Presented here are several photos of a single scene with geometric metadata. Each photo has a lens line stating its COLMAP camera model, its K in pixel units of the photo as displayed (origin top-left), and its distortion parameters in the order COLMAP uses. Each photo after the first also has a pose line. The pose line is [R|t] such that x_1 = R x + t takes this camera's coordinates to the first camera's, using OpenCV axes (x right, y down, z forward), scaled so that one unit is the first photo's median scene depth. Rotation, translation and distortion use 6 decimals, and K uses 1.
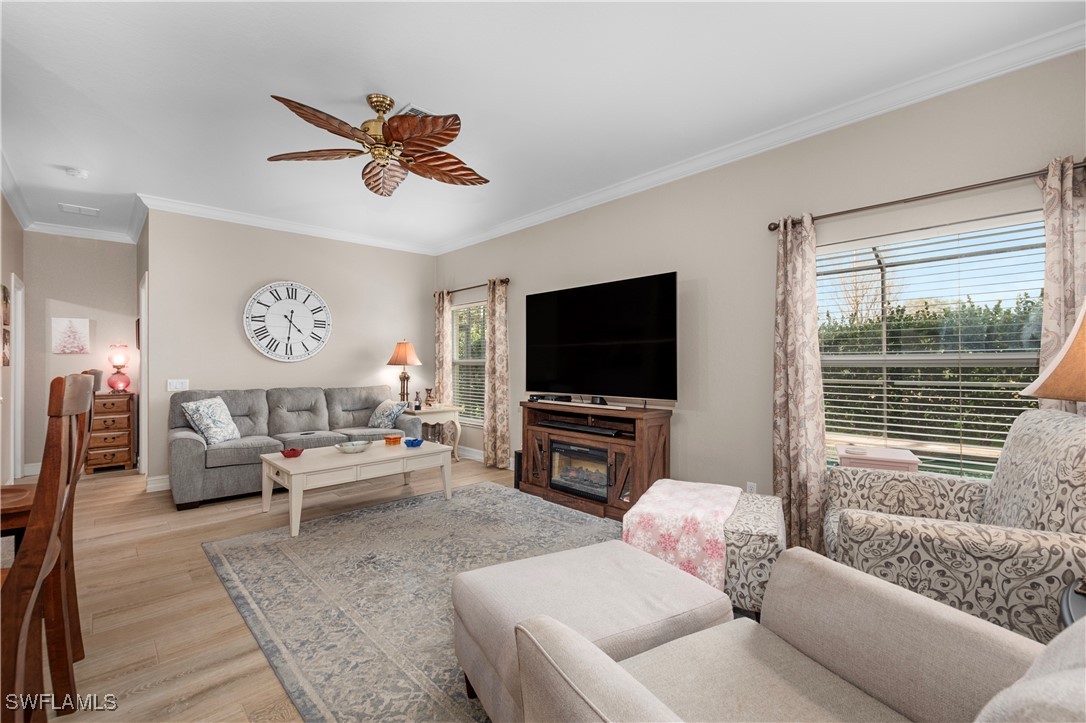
lens RADIAL K [[472.7, 0, 533.7], [0, 472.7, 358.0], [0, 0, 1]] dist [0.005120, -0.000997]
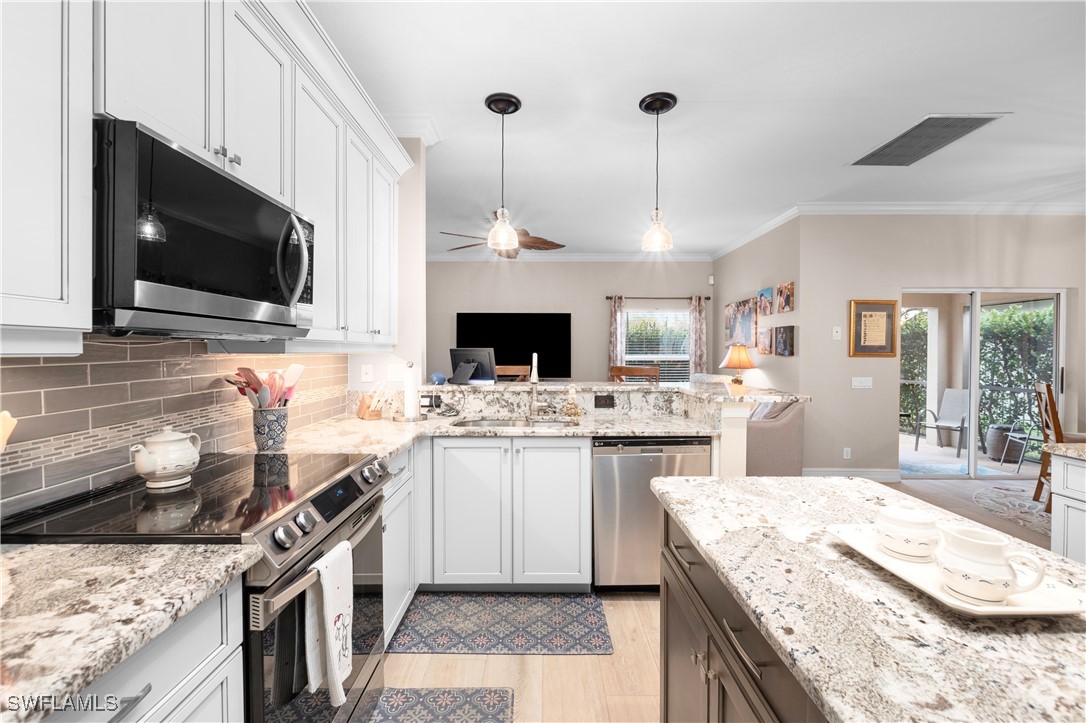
lens RADIAL K [[472.7, 0, 541.5], [0, 472.7, 358.2], [0, 0, 1]] dist [0.005120, -0.000997]
pose [[0.680818, -0.003411, 0.732445, -1.360054], [-0.012133, 0.999799, 0.015934, -0.024628], [-0.732352, -0.019734, 0.680640, -0.292304]]
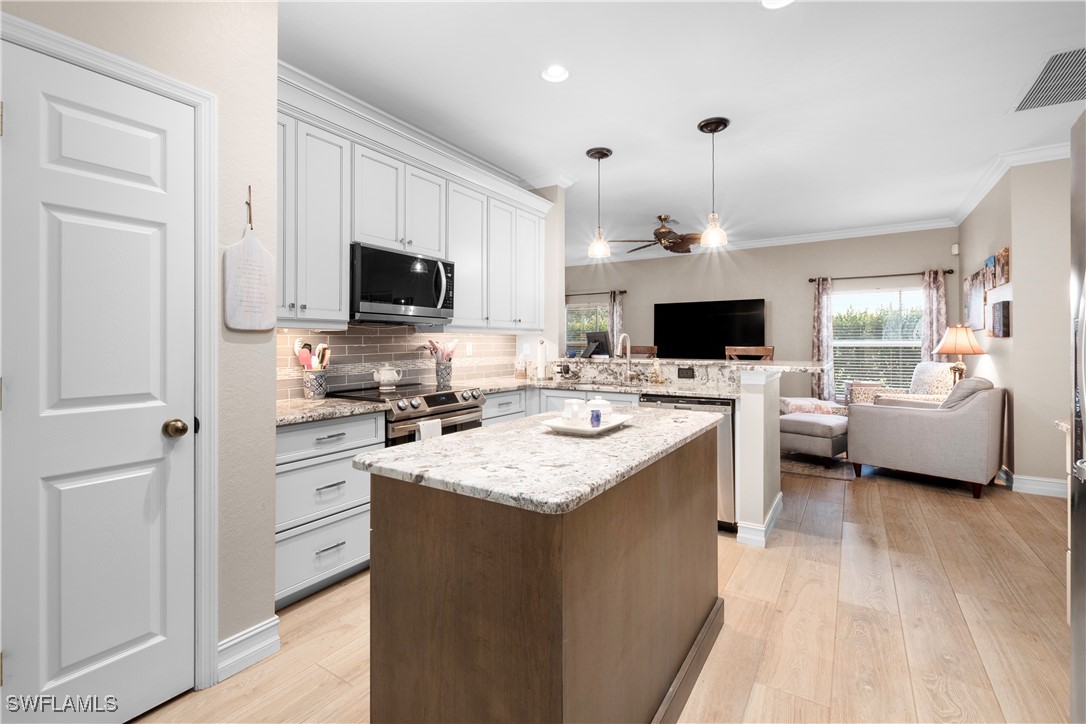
lens RADIAL K [[472.7, 0, 537.1], [0, 472.7, 346.8], [0, 0, 1]] dist [0.005120, -0.000997]
pose [[0.972229, 0.003075, 0.234011, -1.199286], [-0.006354, 0.999892, 0.013262, -0.000787], [-0.233945, -0.014381, 0.972143, -0.785600]]
